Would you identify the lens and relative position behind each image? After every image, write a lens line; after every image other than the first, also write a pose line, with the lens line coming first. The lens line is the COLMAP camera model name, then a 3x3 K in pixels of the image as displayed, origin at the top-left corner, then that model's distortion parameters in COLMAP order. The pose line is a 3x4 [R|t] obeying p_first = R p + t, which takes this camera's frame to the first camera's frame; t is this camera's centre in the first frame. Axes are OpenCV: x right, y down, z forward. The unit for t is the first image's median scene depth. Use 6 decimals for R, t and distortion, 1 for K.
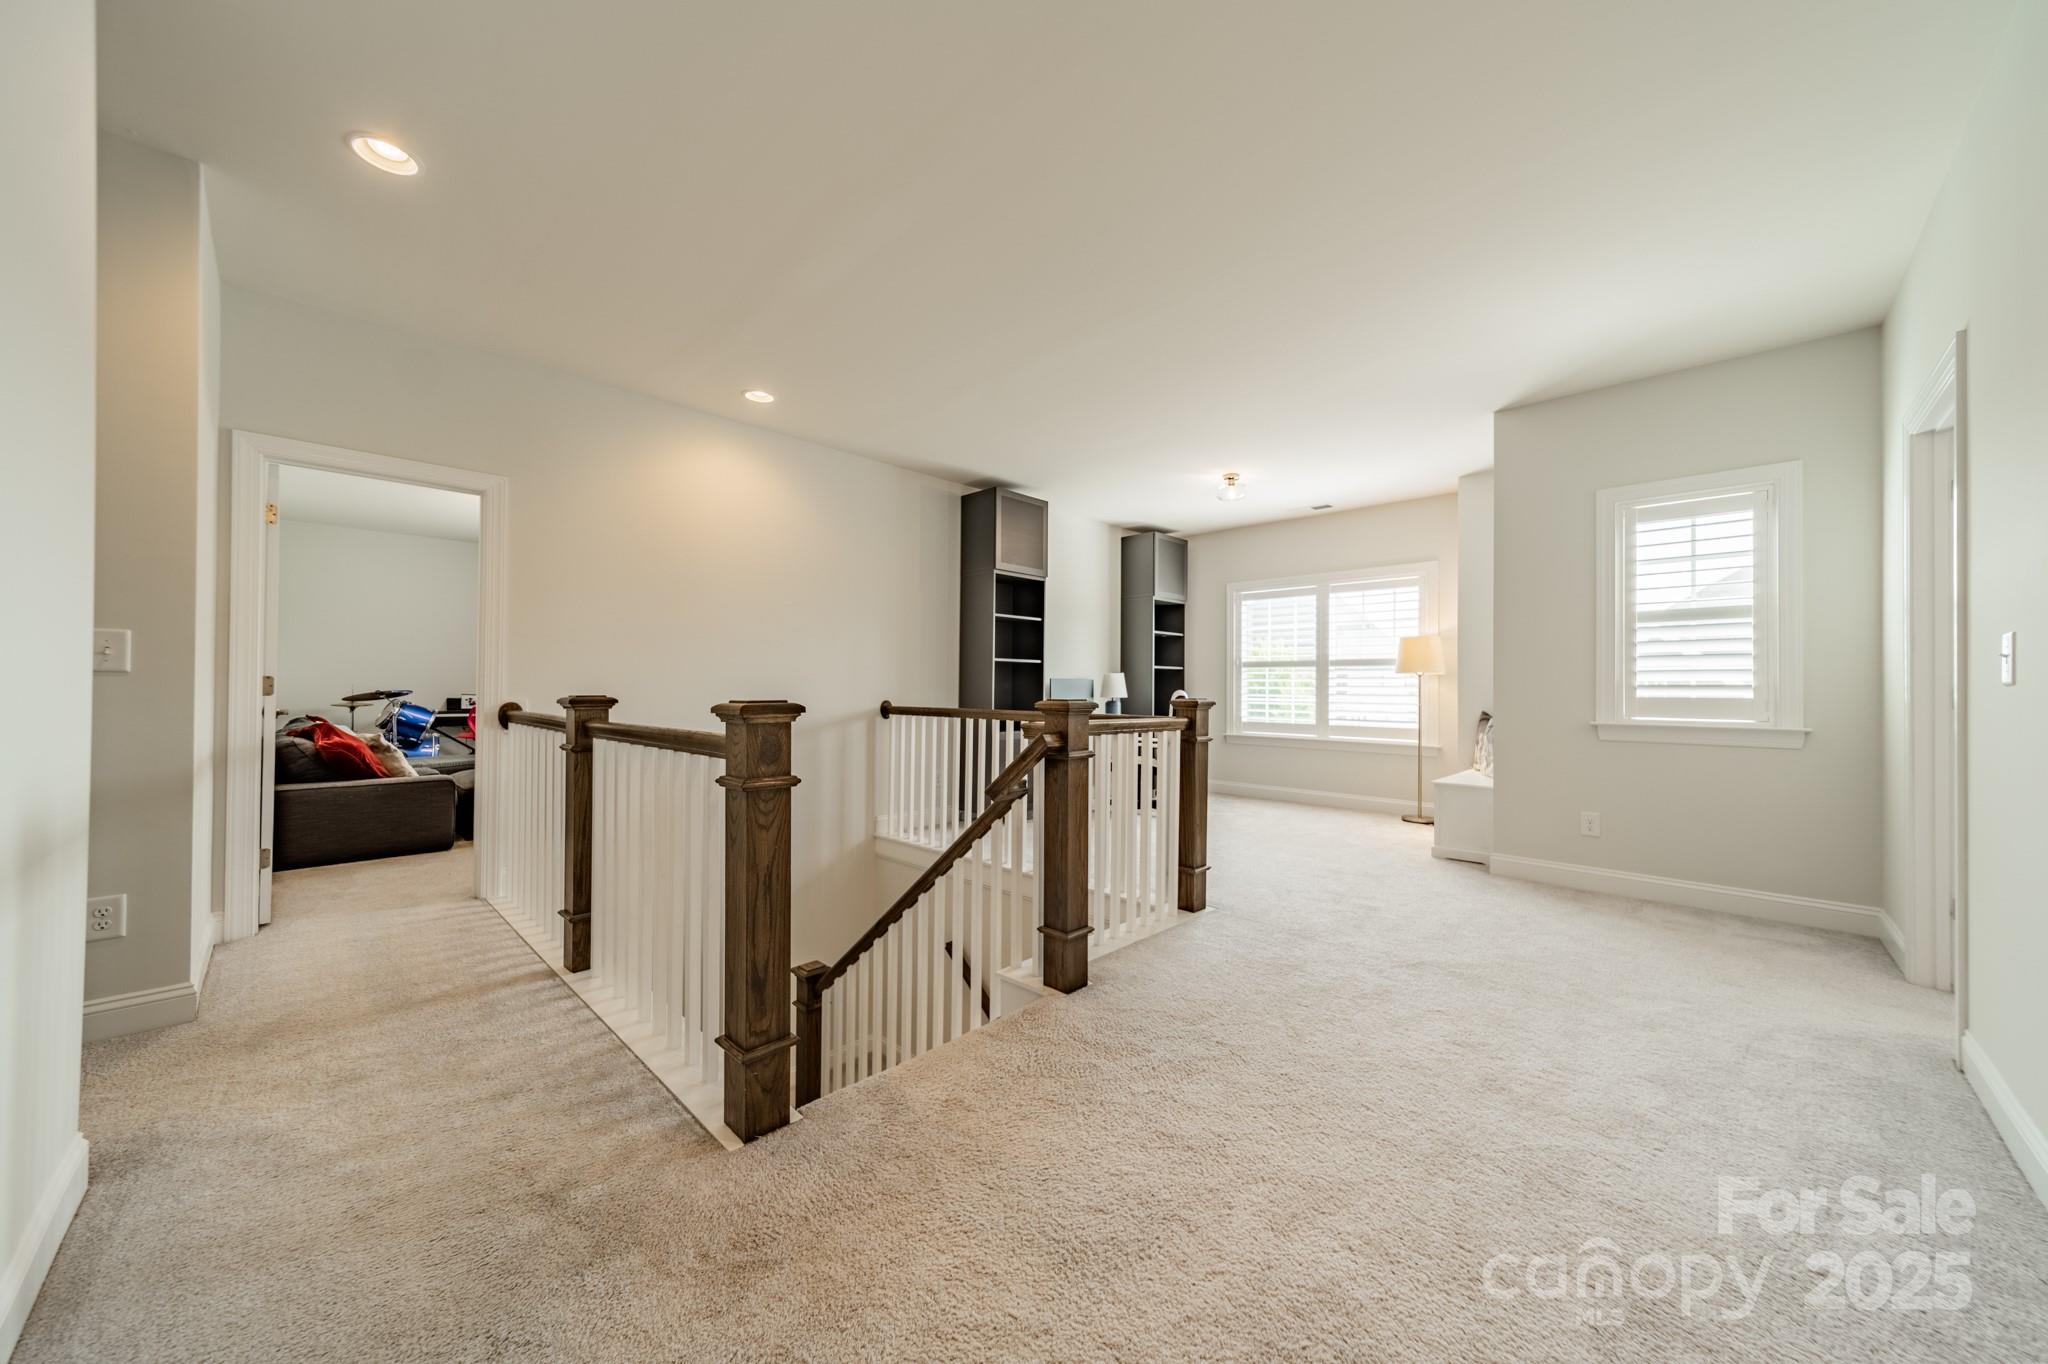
lens RADIAL K [[707.1, 0, 1023.5], [0, 707.1, 684.1], [0, 0, 1]] dist [0.005012, -0.000037]
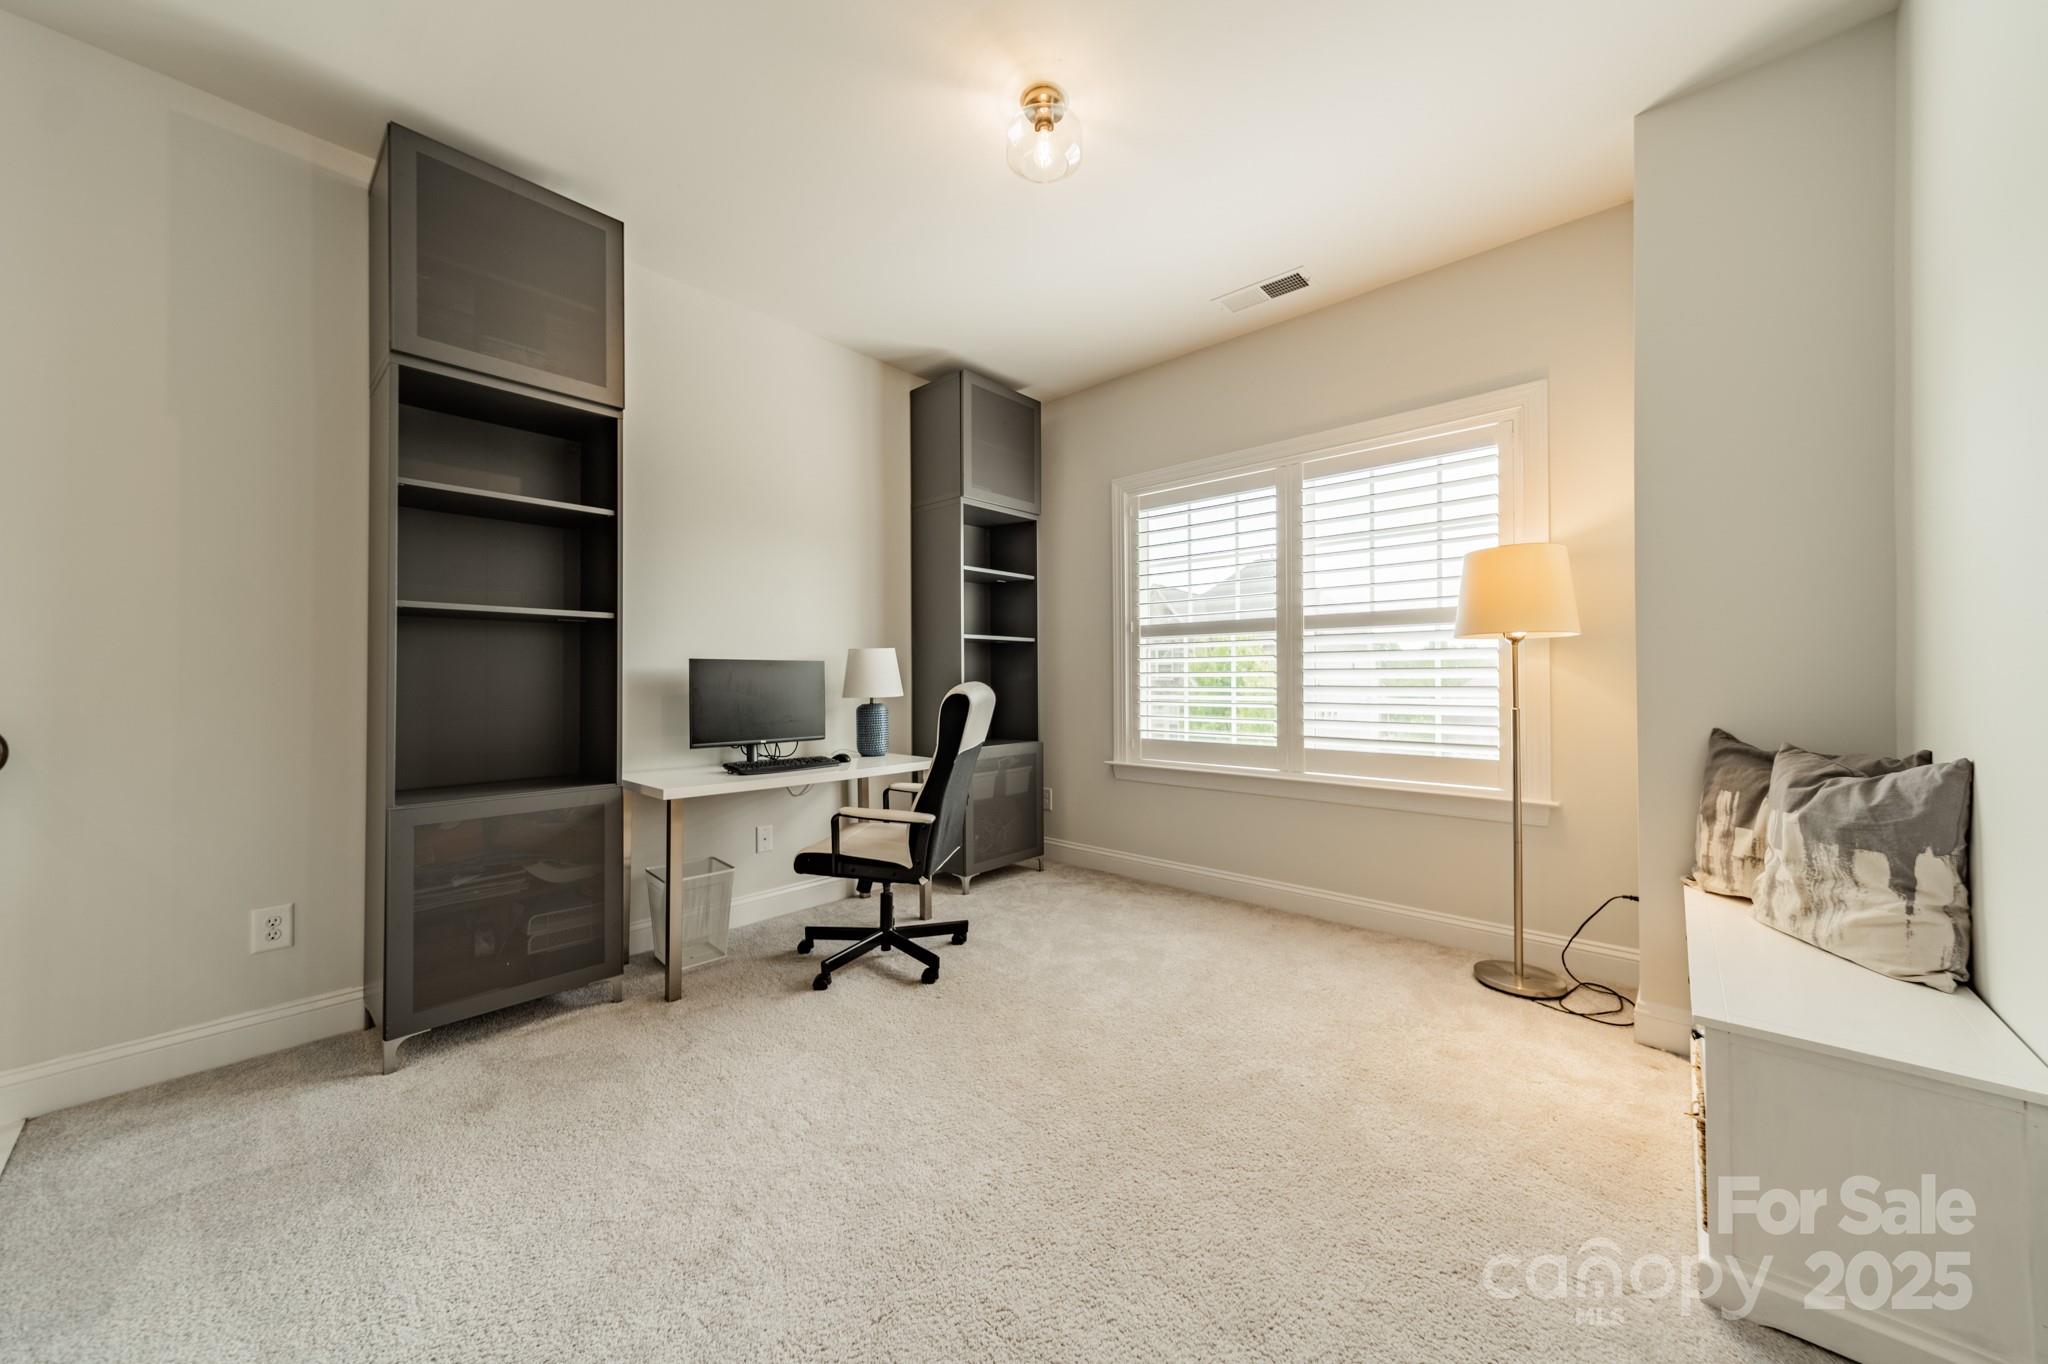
lens RADIAL K [[707.1, 0, 1020.7], [0, 707.1, 673.3], [0, 0, 1]] dist [0.005012, -0.000037]
pose [[0.998489, -0.012174, 0.053589, 0.204666], [0.012171, 0.999926, 0.000381, 0.003054], [-0.053590, 0.000271, 0.998563, 0.508950]]
